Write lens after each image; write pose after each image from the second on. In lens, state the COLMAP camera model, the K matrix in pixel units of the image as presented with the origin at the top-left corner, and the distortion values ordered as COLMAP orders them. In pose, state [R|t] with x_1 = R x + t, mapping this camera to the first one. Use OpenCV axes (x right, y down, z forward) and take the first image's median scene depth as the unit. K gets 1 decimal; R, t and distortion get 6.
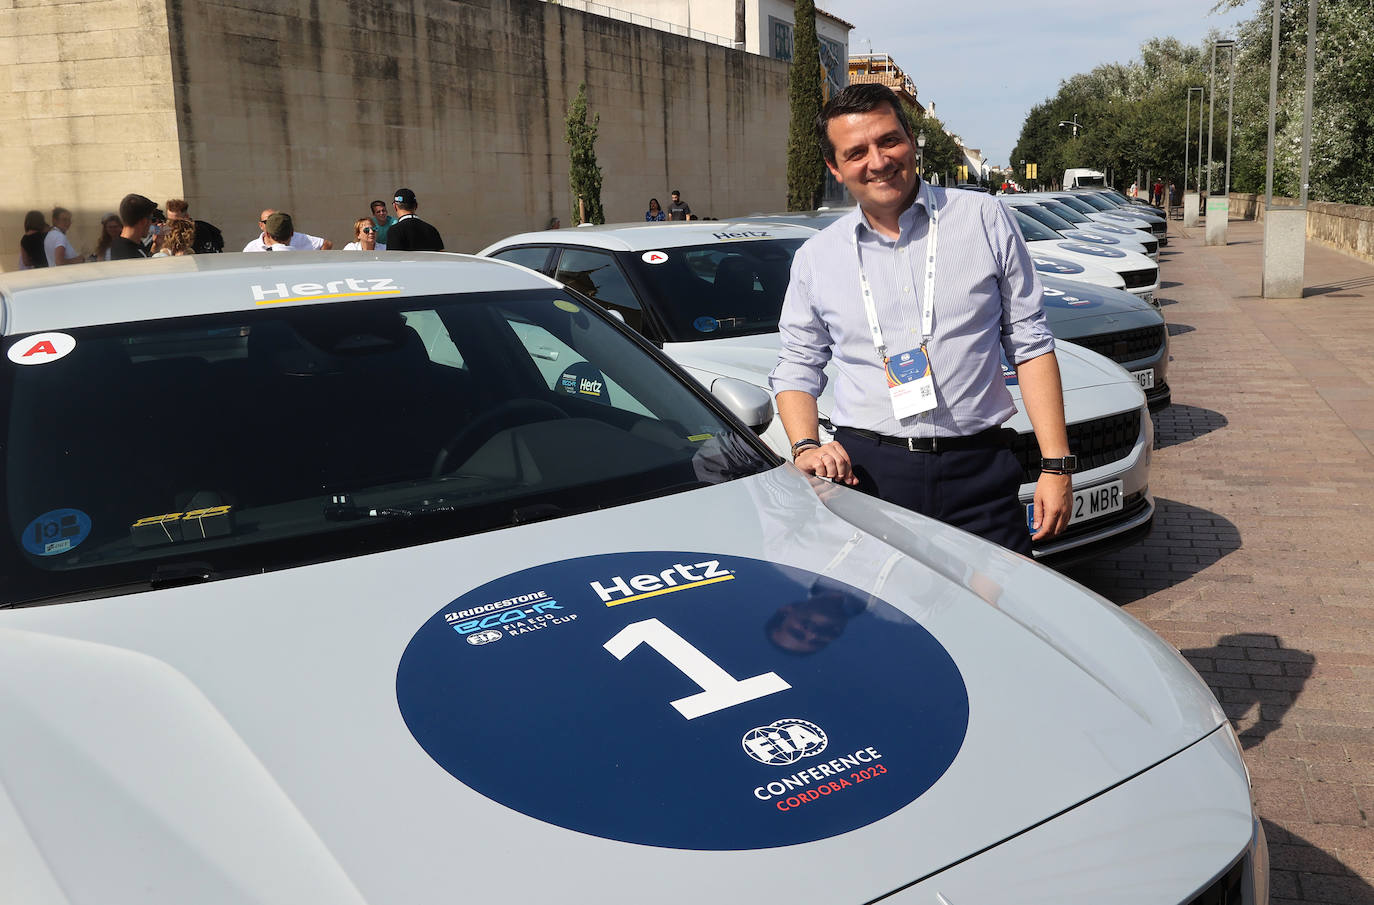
lens RADIAL K [[1305.7, 0, 786.5], [0, 1305.7, 400.7], [0, 0, 1]] dist [-0.021506, 0.000000]
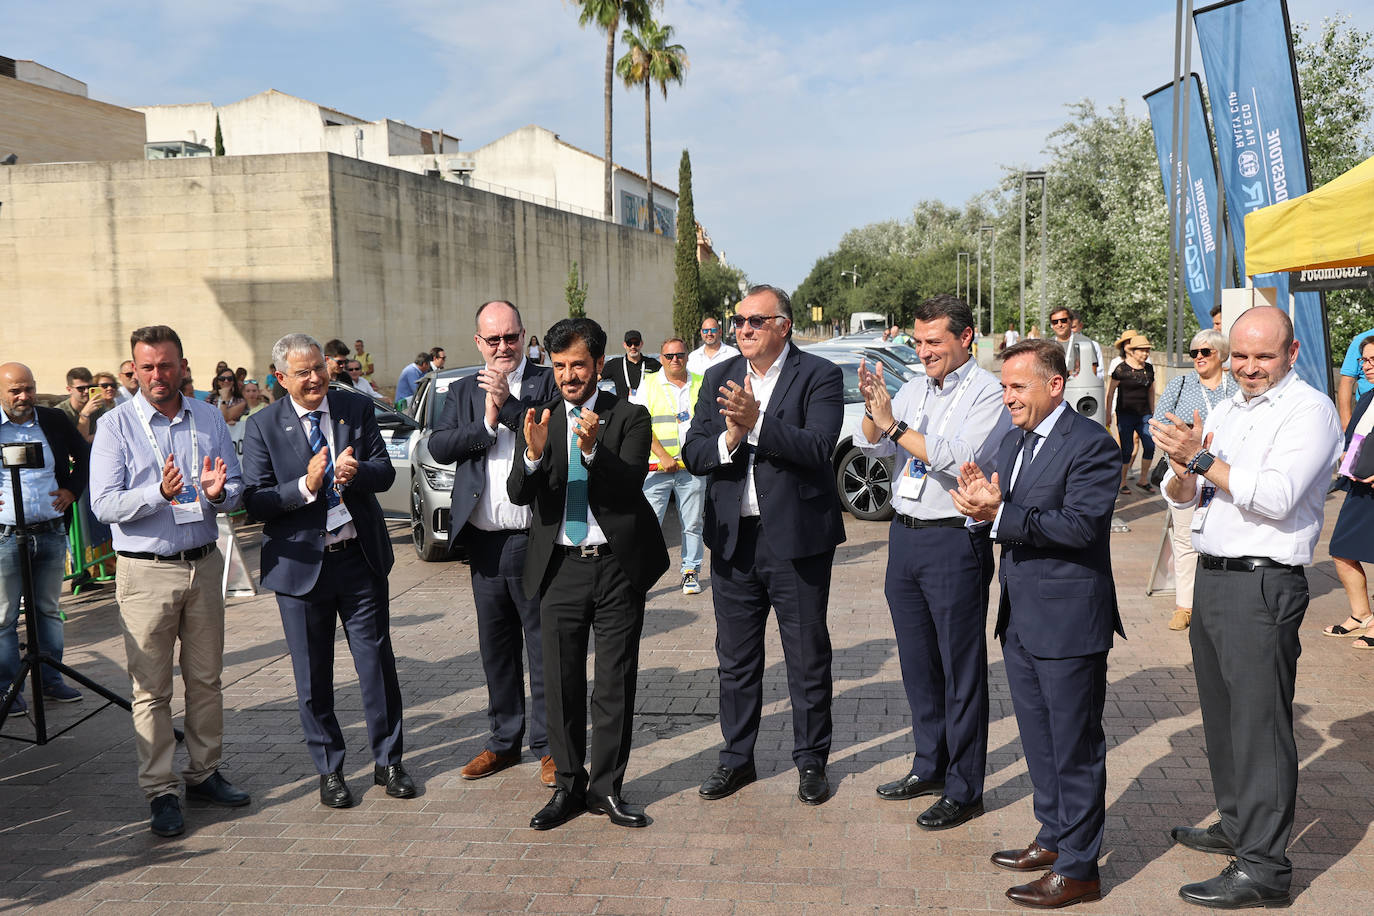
lens RADIAL K [[1275.8, 0, 694.8], [0, 1275.8, 447.1], [0, 0, 1]] dist [0.028106, 0.000000]
pose [[0.994756, -0.007887, 0.101975, -0.122313], [0.014779, 0.997643, -0.067012, 0.048656], [-0.101206, 0.068167, 0.992527, -0.324628]]
